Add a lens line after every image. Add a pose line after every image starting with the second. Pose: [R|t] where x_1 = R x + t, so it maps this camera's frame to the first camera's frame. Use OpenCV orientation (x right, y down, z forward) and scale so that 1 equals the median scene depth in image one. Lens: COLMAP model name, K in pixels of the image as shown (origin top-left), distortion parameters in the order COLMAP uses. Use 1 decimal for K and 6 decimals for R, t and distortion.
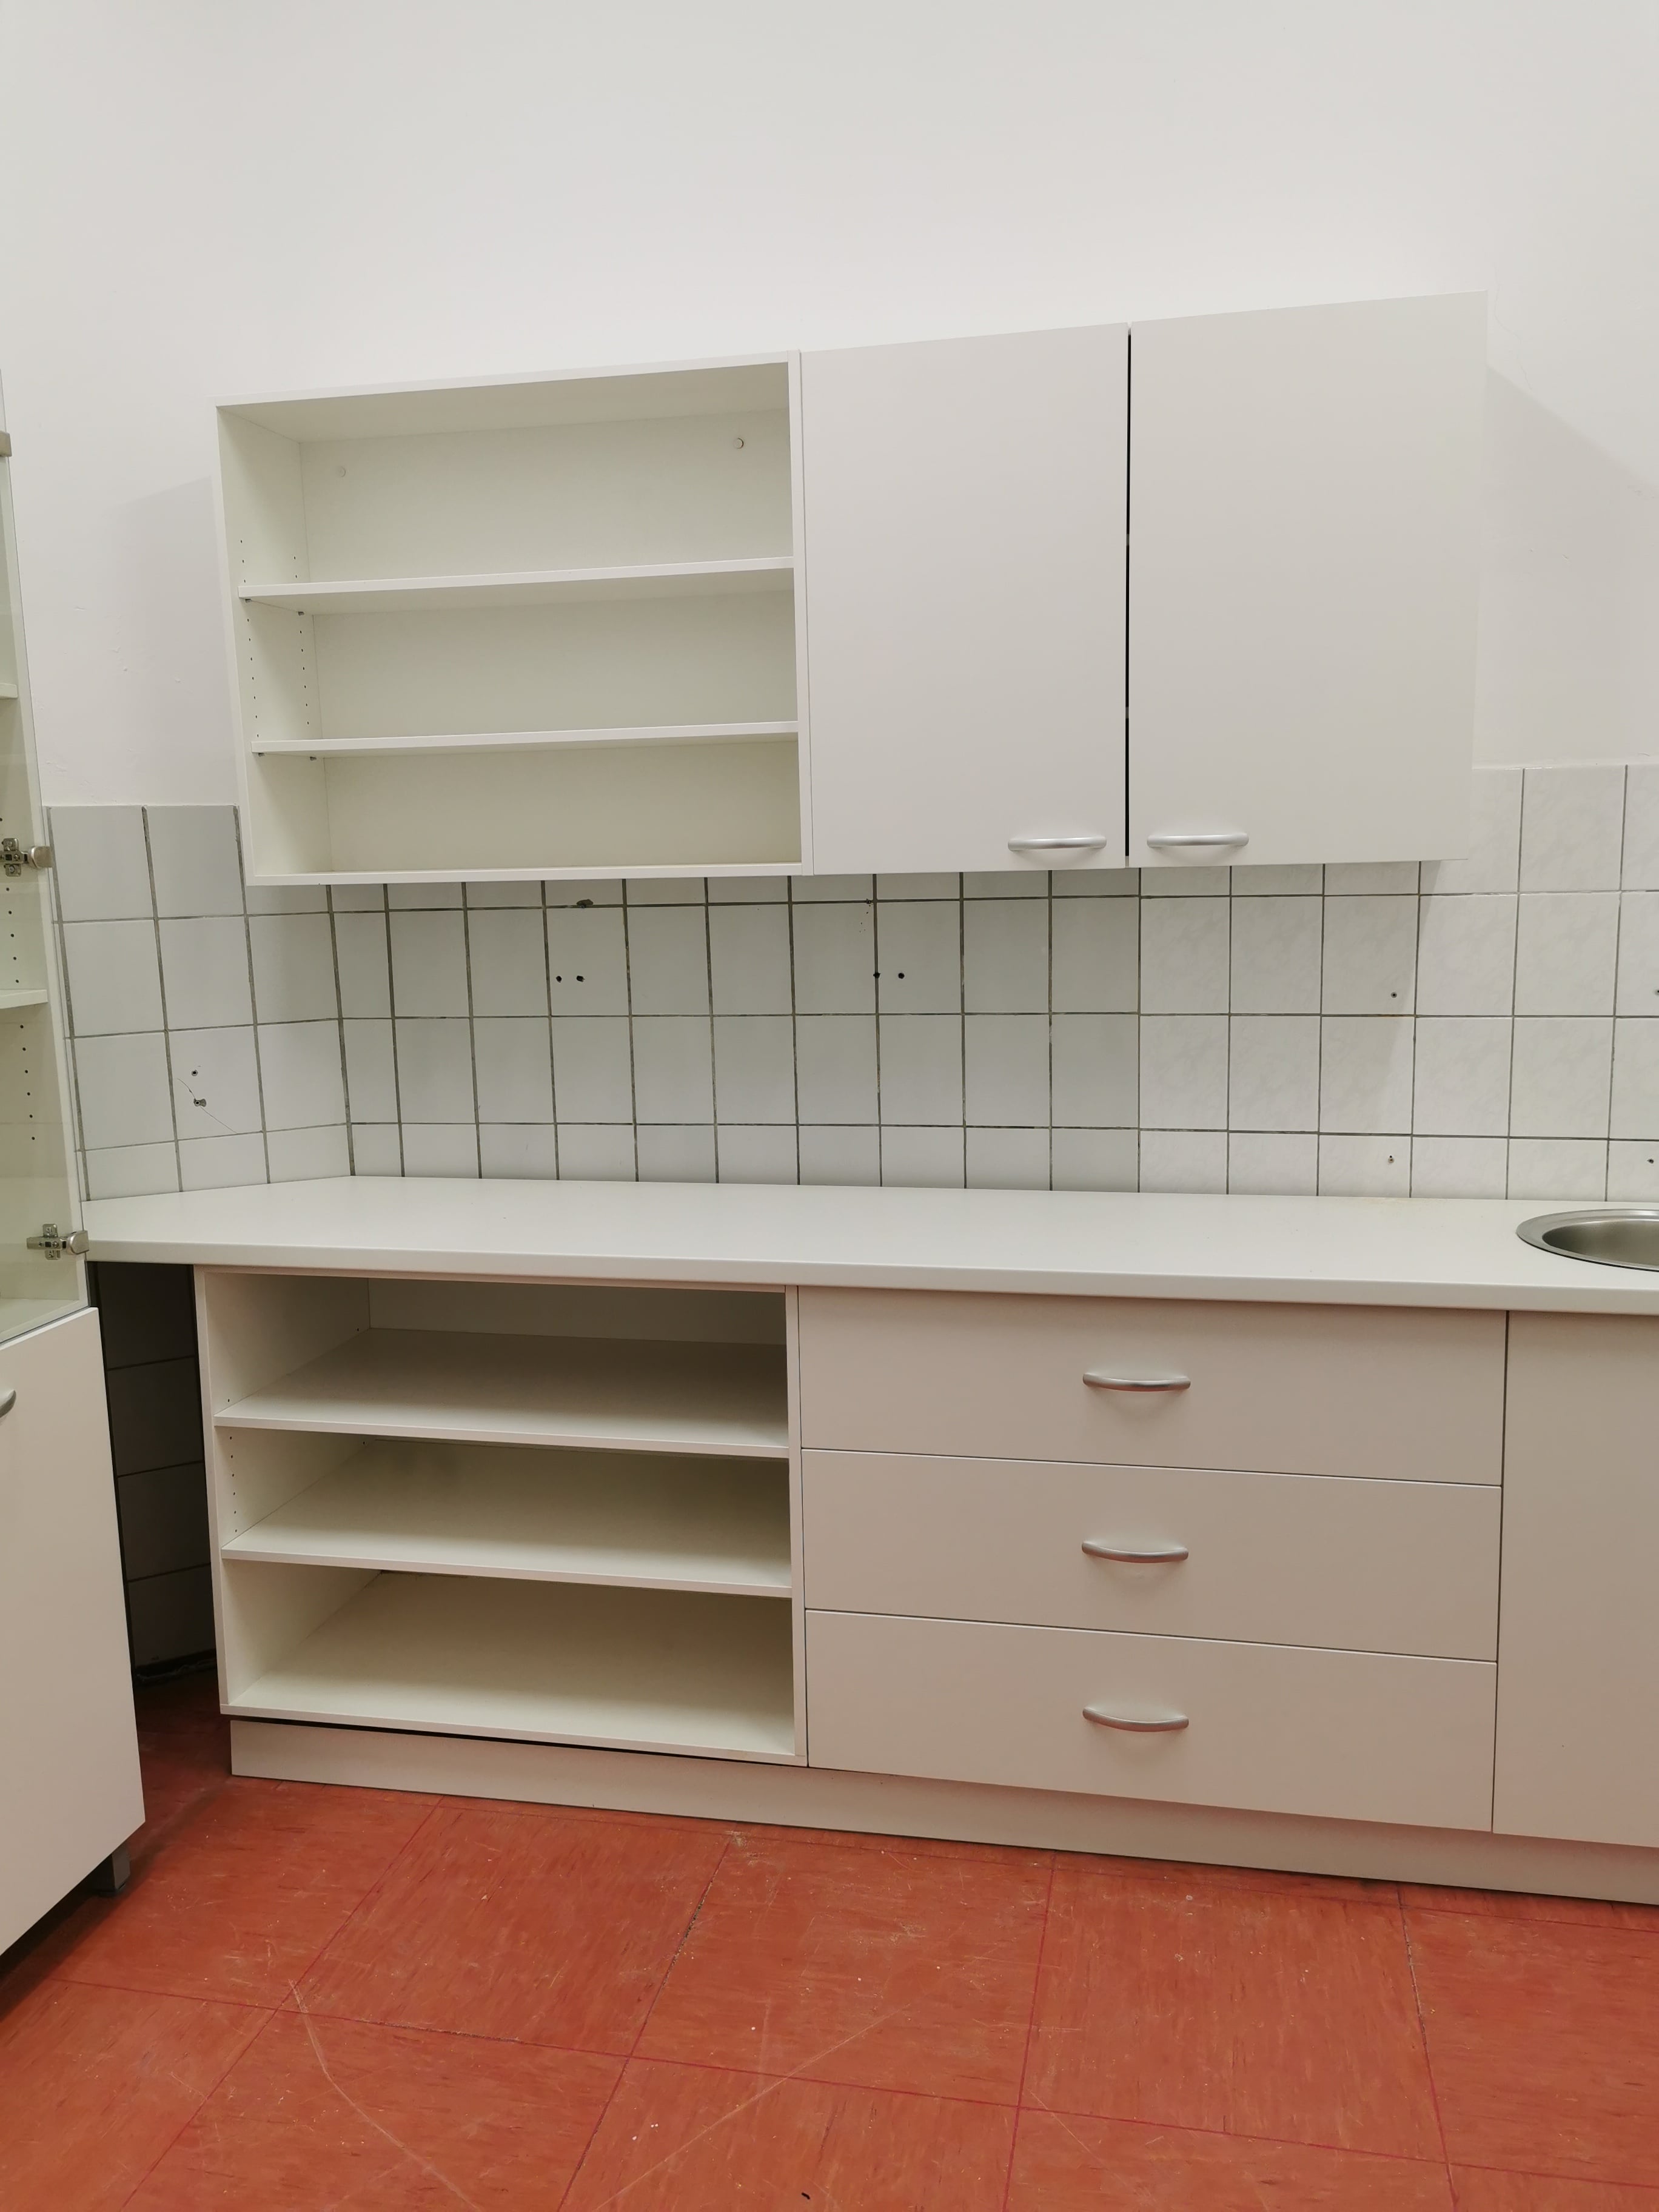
lens RADIAL K [[1723.3, 0, 829.5], [0, 1723.3, 1106.0], [0, 0, 1]] dist [0.052400, -0.007317]
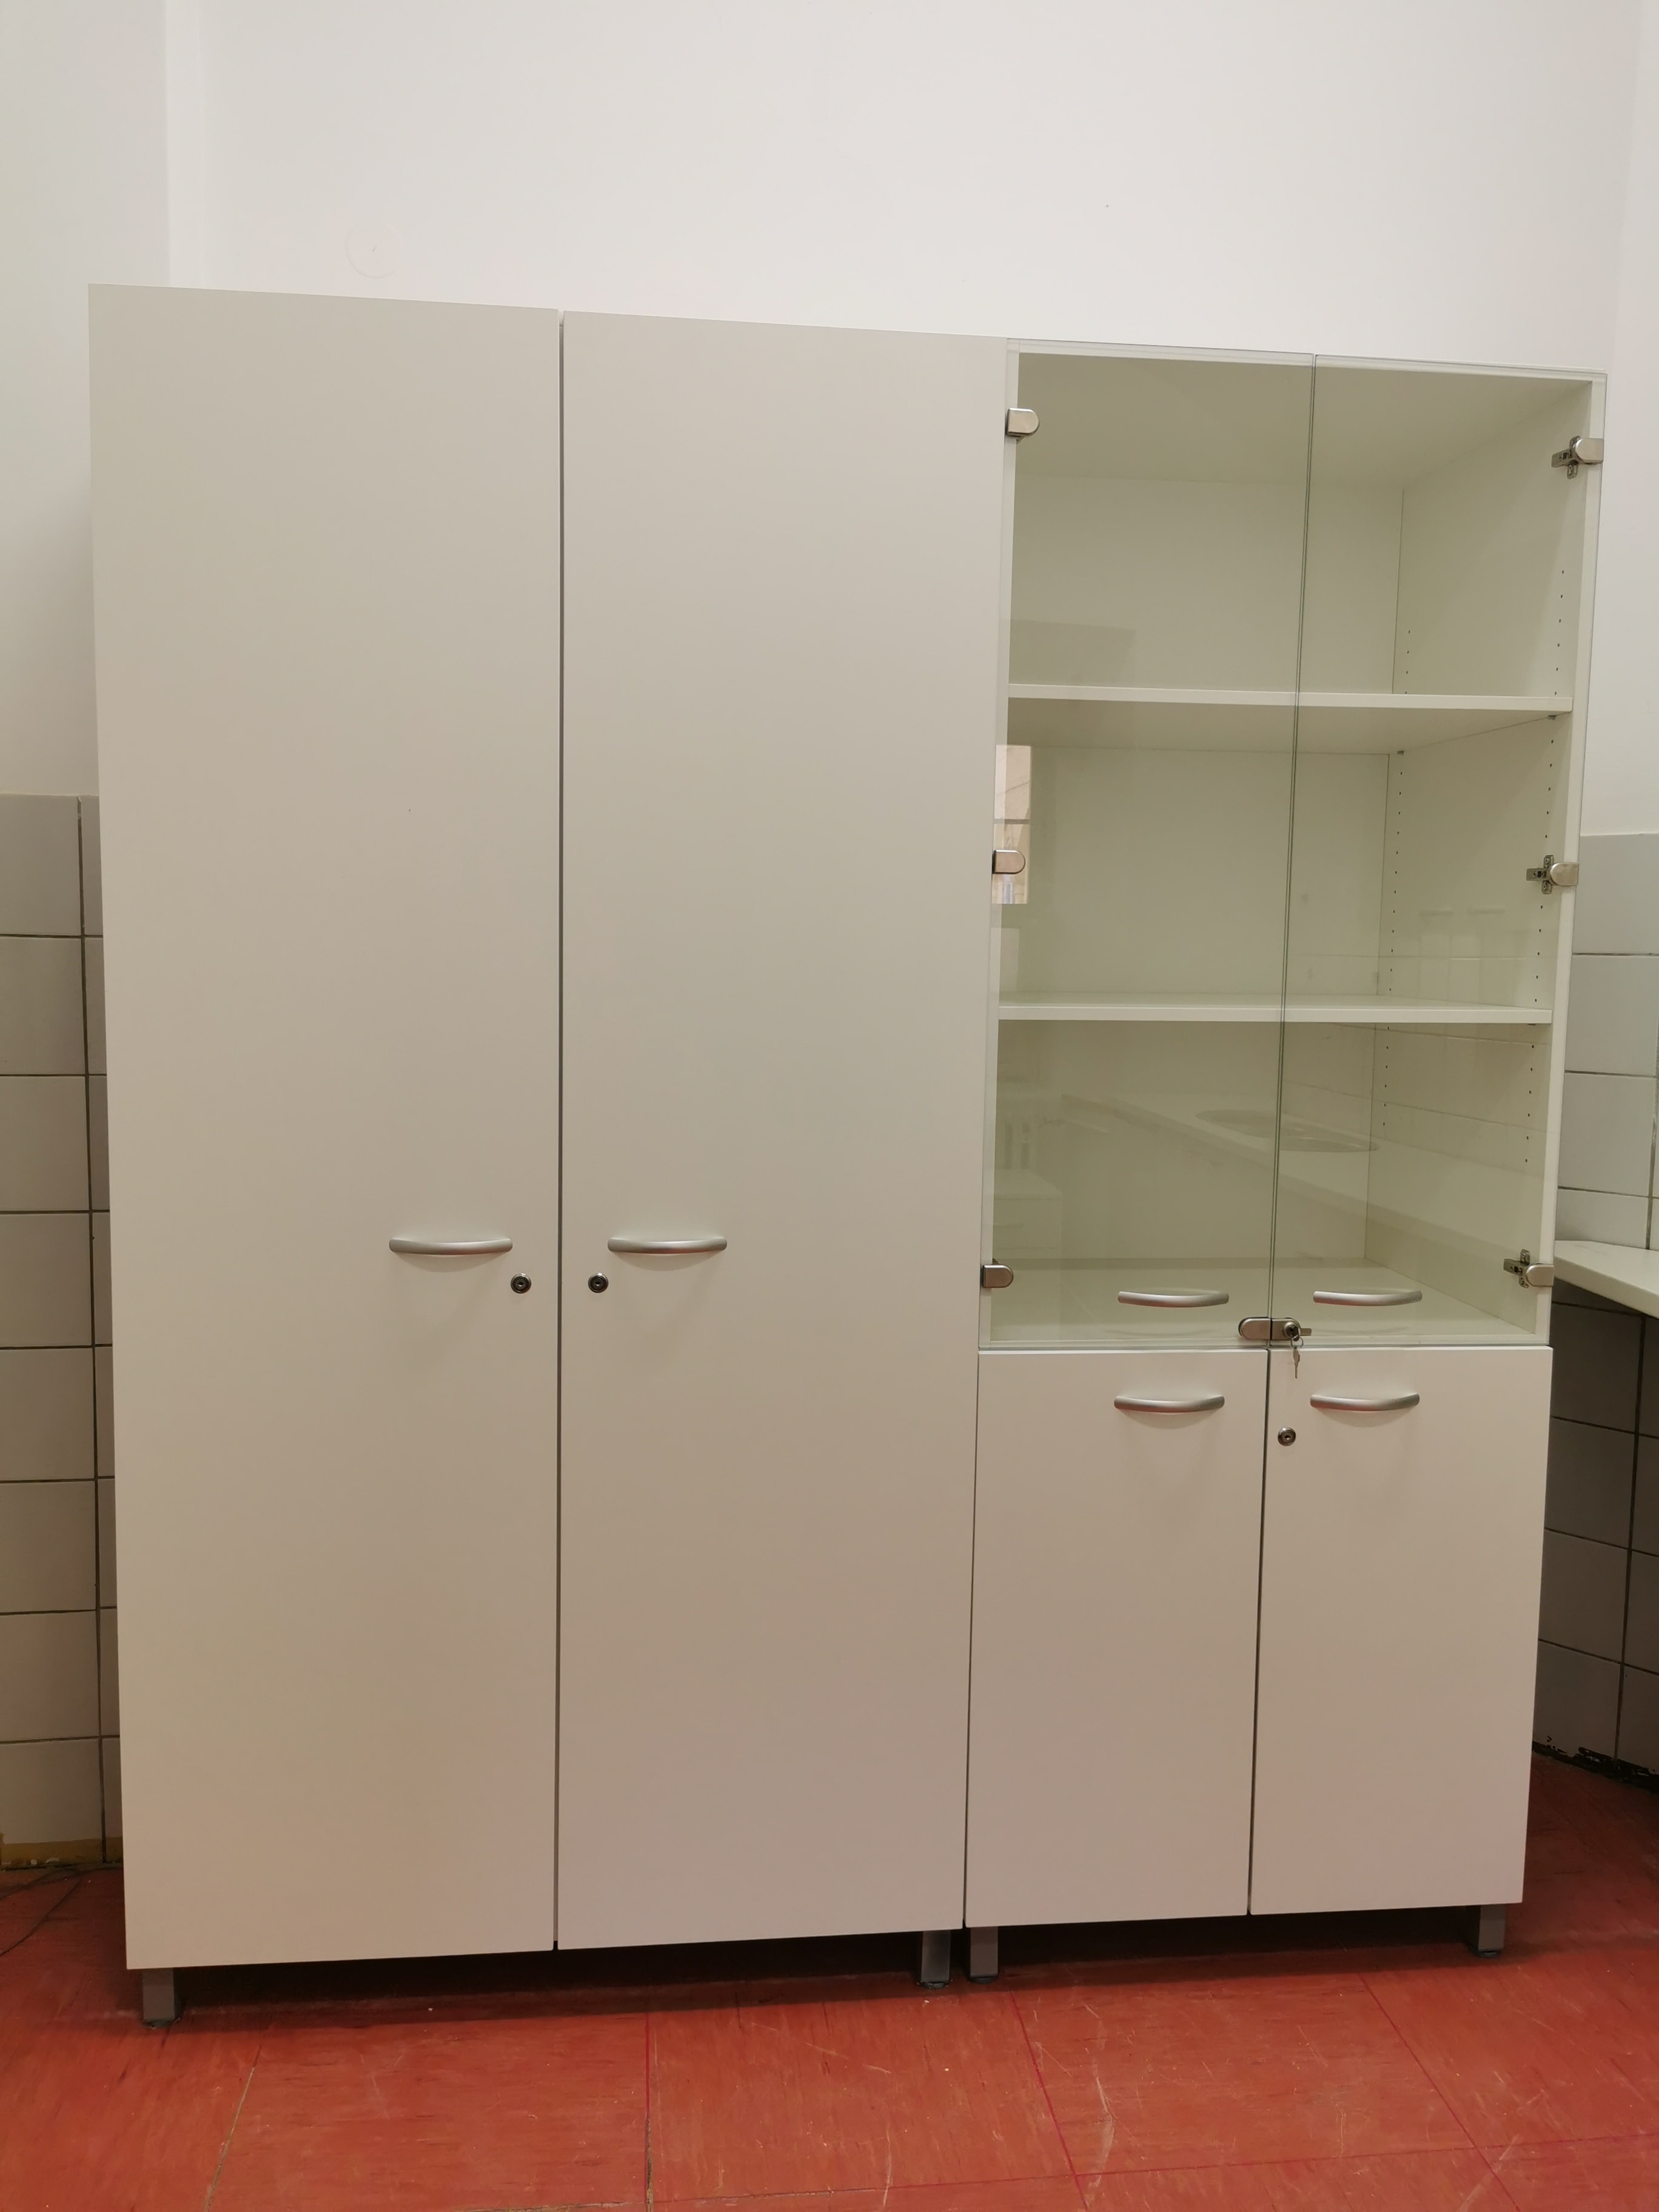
lens RADIAL K [[1716.1, 0, 829.5], [0, 1716.1, 1106.0], [0, 0, 1]] dist [0.058267, -0.090328]
pose [[0.327885, 0.128319, -0.935962, 0.290128], [-0.165153, 0.983262, 0.076948, -0.019995], [0.930170, 0.129347, 0.343589, 0.275108]]
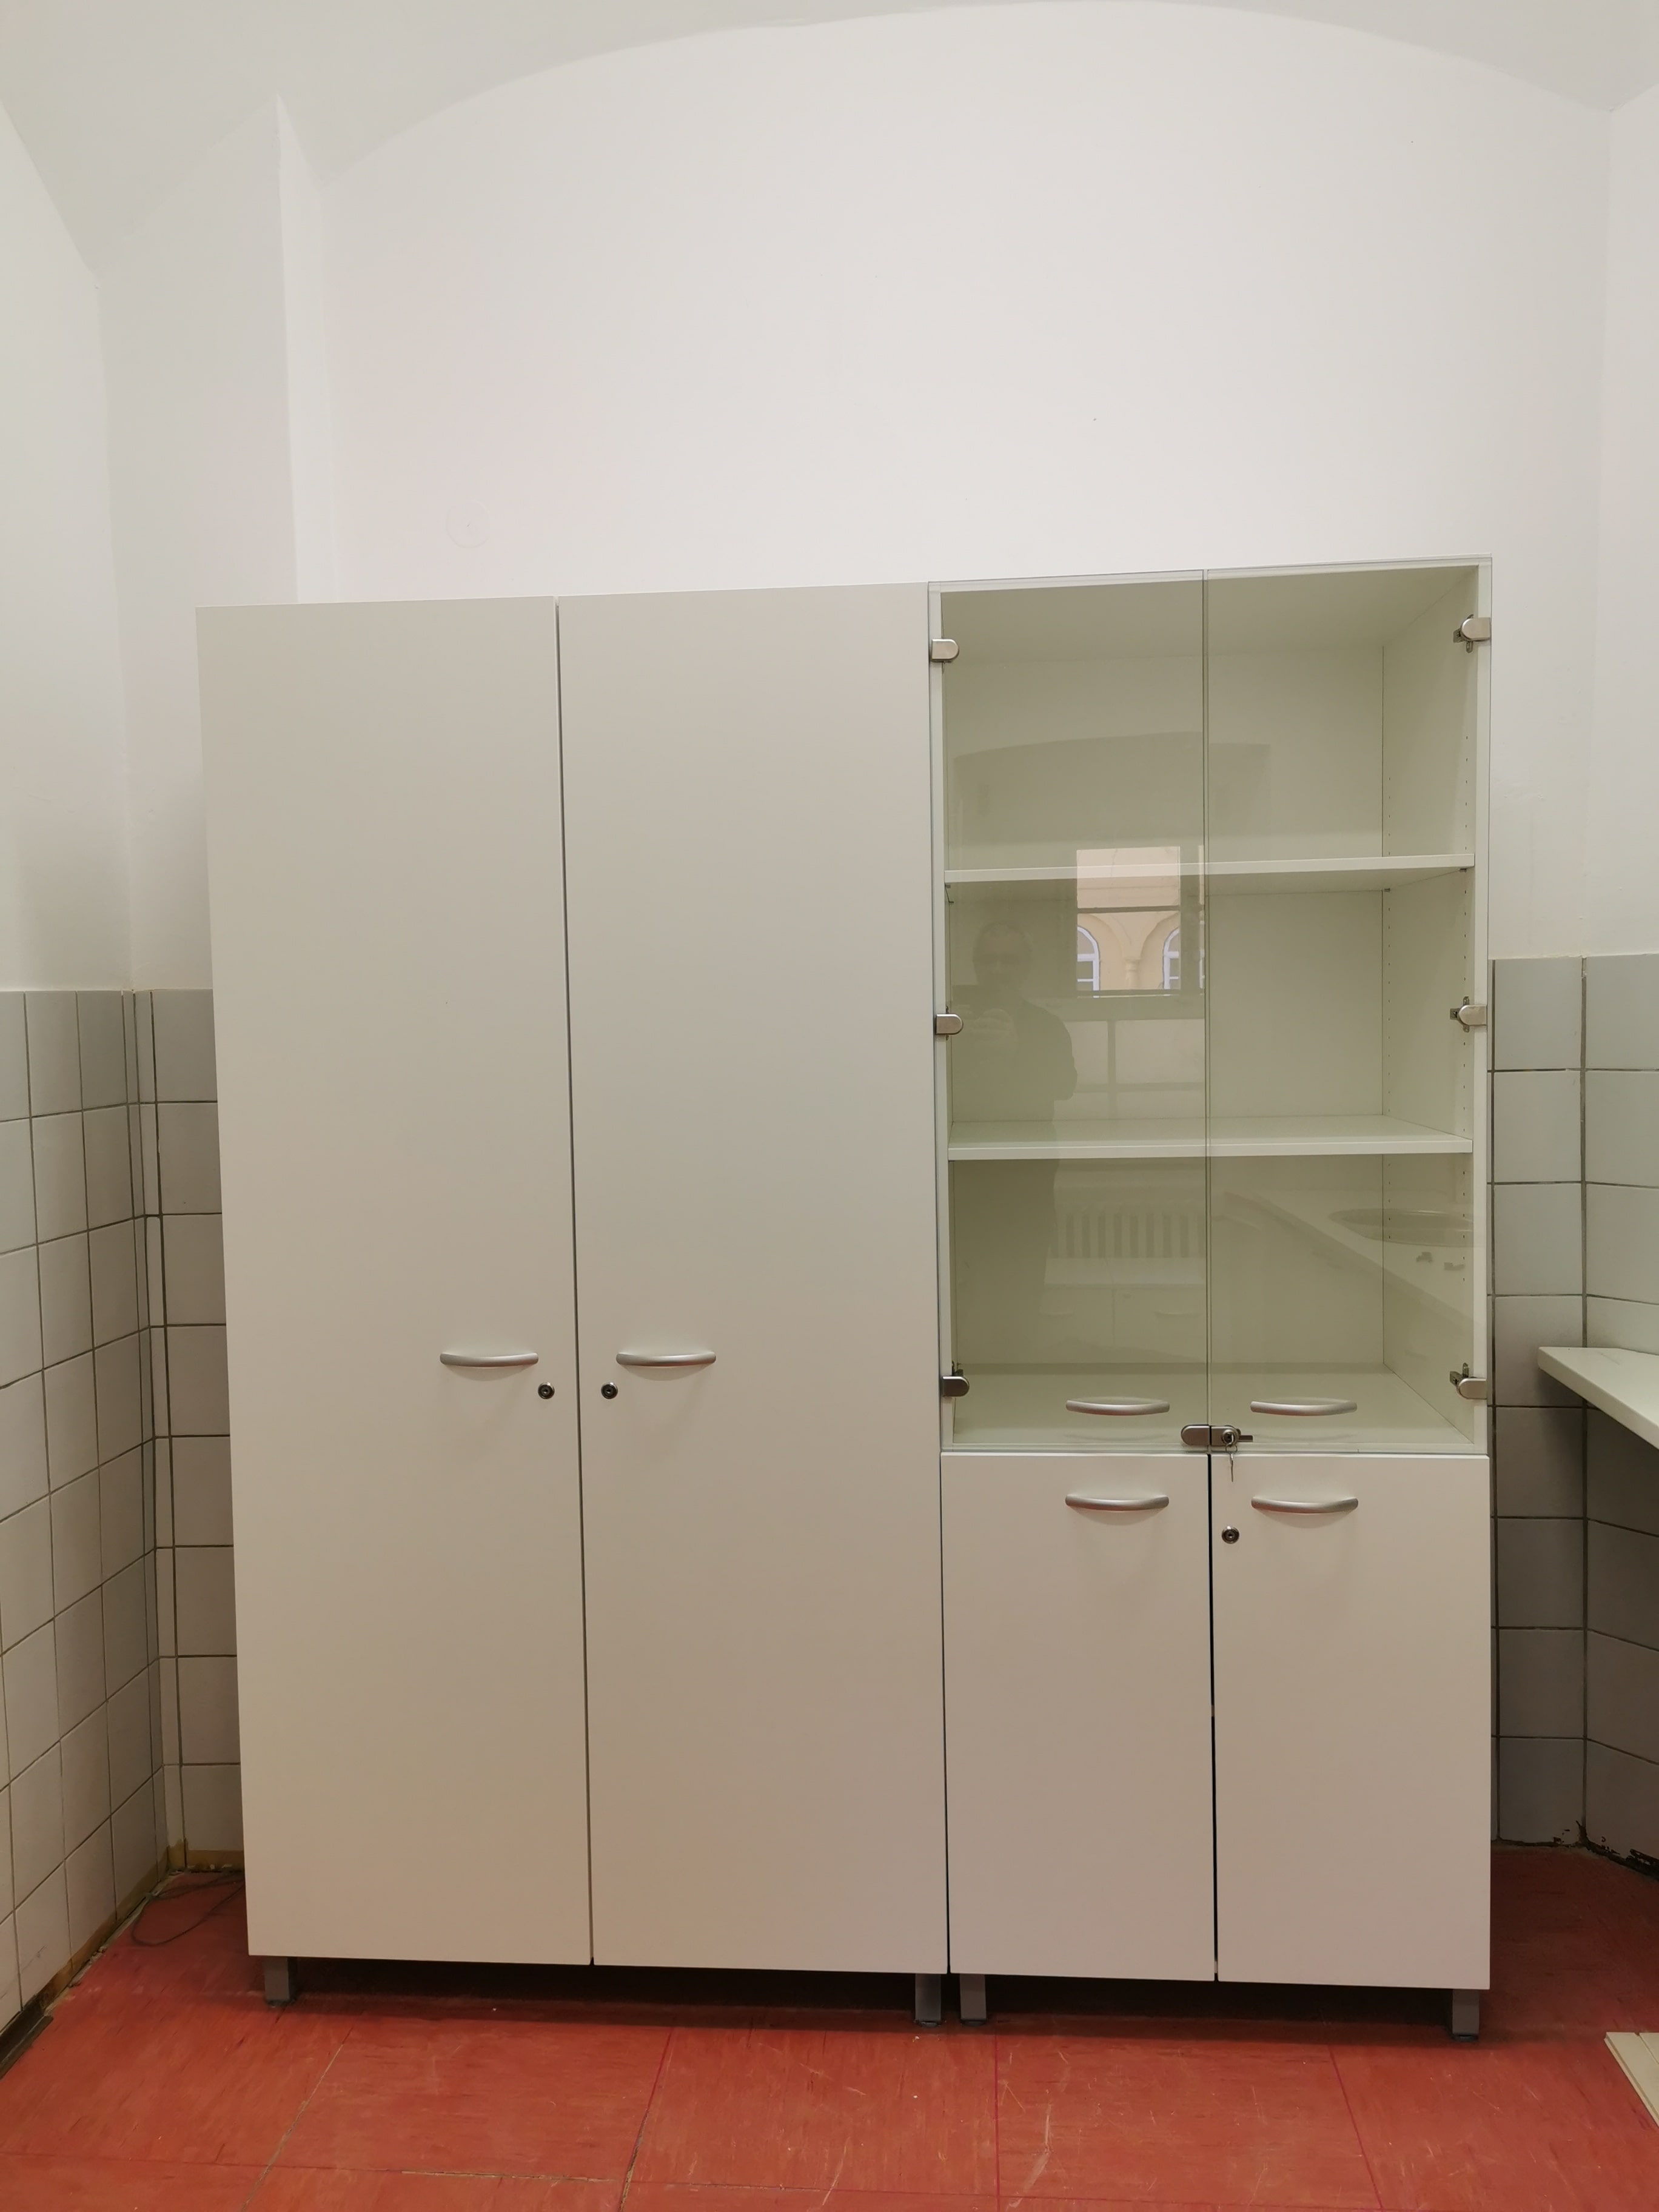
lens RADIAL K [[1716.1, 0, 829.5], [0, 1716.1, 1106.0], [0, 0, 1]] dist [0.058267, -0.090328]
pose [[0.140072, 0.085700, -0.986426, 0.455702], [-0.130457, 0.989159, 0.067413, -0.094820], [0.981509, 0.119244, 0.149734, 0.419767]]
